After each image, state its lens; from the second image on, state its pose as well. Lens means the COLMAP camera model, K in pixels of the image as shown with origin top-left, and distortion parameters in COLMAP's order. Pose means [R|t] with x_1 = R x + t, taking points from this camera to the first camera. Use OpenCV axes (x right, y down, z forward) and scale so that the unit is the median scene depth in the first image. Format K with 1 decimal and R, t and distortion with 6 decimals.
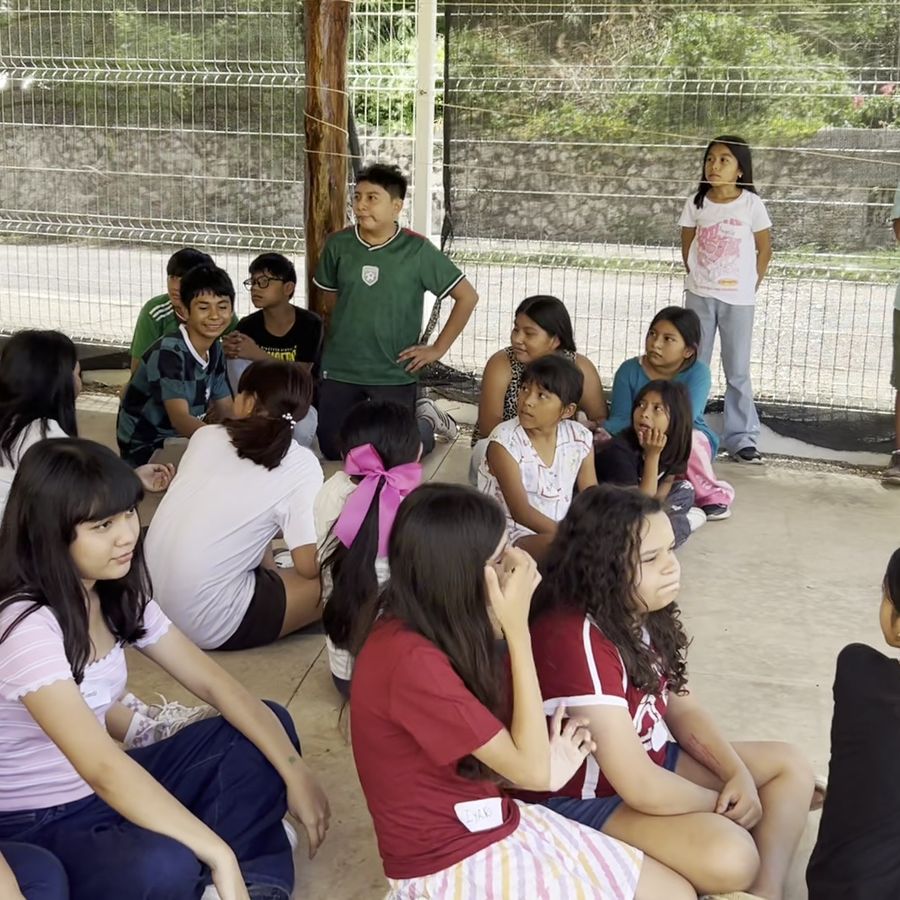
lens RADIAL K [[1446.6, 0, 450.0], [0, 1446.6, 450.0], [0, 0, 1]] dist [0.216570, -0.663835]
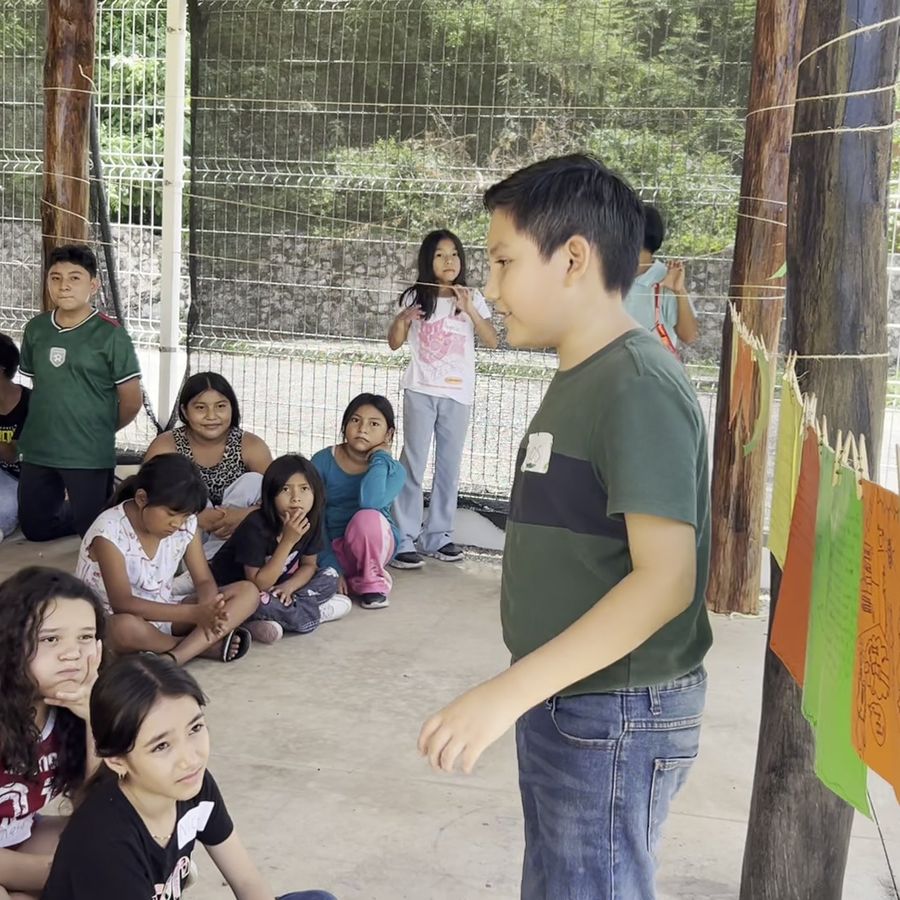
lens RADIAL K [[1446.6, 0, 450.0], [0, 1446.6, 450.0], [0, 0, 1]] dist [0.216570, -0.663835]
pose [[0.998775, 0.033308, -0.036595, 0.227158], [-0.036047, 0.996384, -0.076939, 0.012099], [0.033900, 0.078164, 0.996364, 0.008421]]
